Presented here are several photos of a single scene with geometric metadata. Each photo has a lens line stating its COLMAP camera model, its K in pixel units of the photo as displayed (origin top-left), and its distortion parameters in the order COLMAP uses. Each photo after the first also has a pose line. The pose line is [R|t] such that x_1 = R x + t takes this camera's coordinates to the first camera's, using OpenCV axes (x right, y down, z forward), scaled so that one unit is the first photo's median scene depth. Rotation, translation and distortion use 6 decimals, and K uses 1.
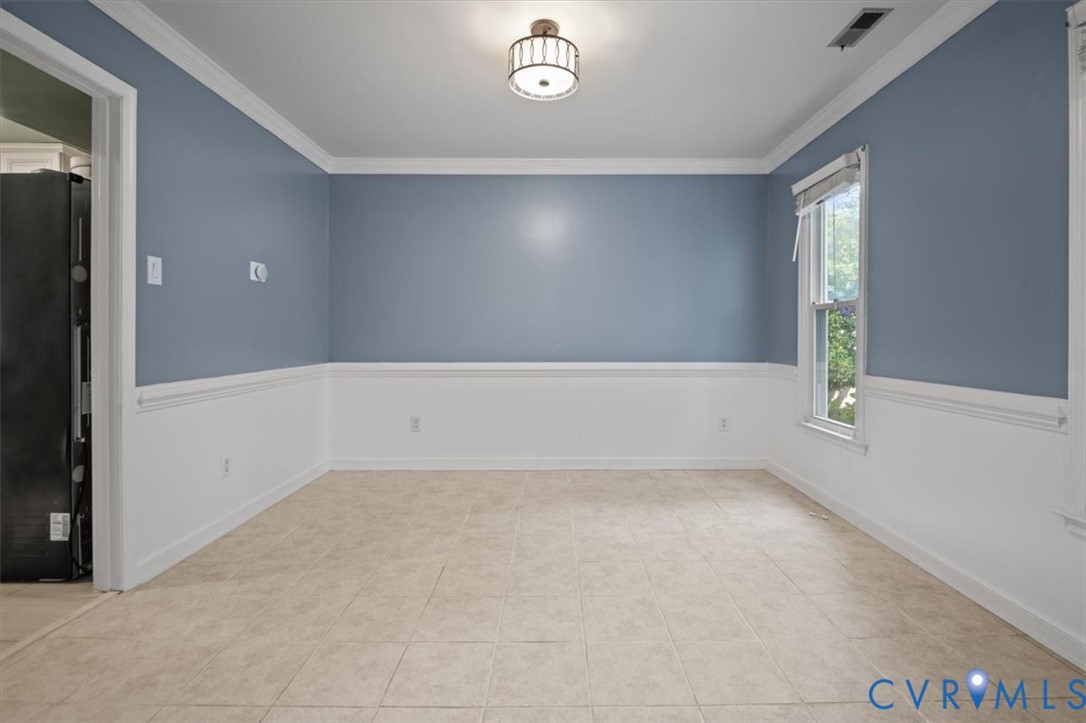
lens RADIAL K [[503.5, 0, 555.6], [0, 503.5, 340.7], [0, 0, 1]] dist [0.001628, -0.008377]
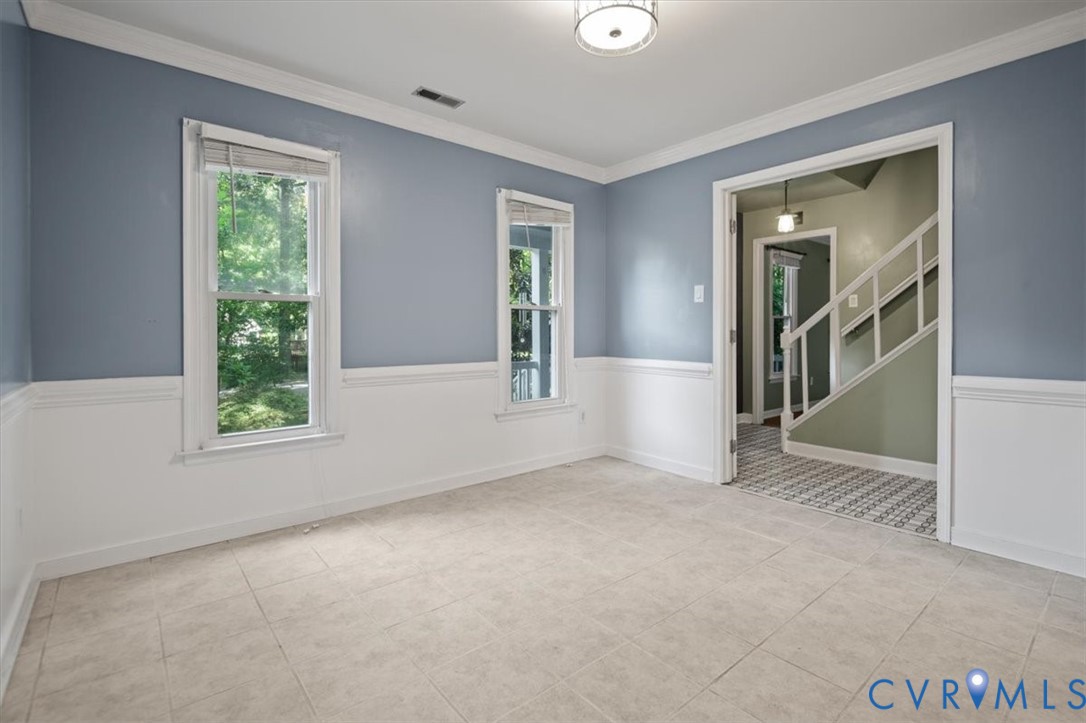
lens RADIAL K [[503.5, 0, 555.6], [0, 503.5, 340.7], [0, 0, 1]] dist [0.001628, -0.008377]
pose [[-0.646766, -0.012130, 0.762592, -0.749884], [0.007910, 0.999713, 0.022610, -0.020495], [-0.762647, 0.020656, -0.646485, 2.022108]]
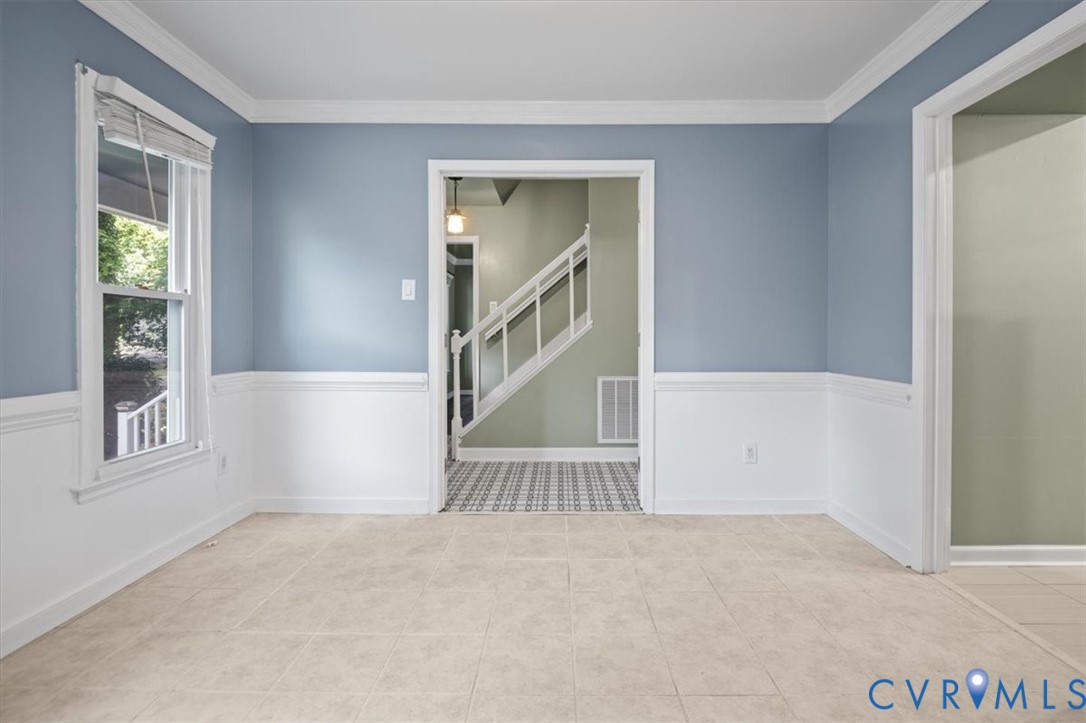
lens RADIAL K [[503.5, 0, 555.6], [0, 503.5, 340.7], [0, 0, 1]] dist [0.001628, -0.008377]
pose [[-0.999989, -0.001230, 0.004499, -0.083829], [-0.001153, 0.999851, 0.017218, -0.017955], [-0.004519, 0.017212, -0.999842, 1.951408]]
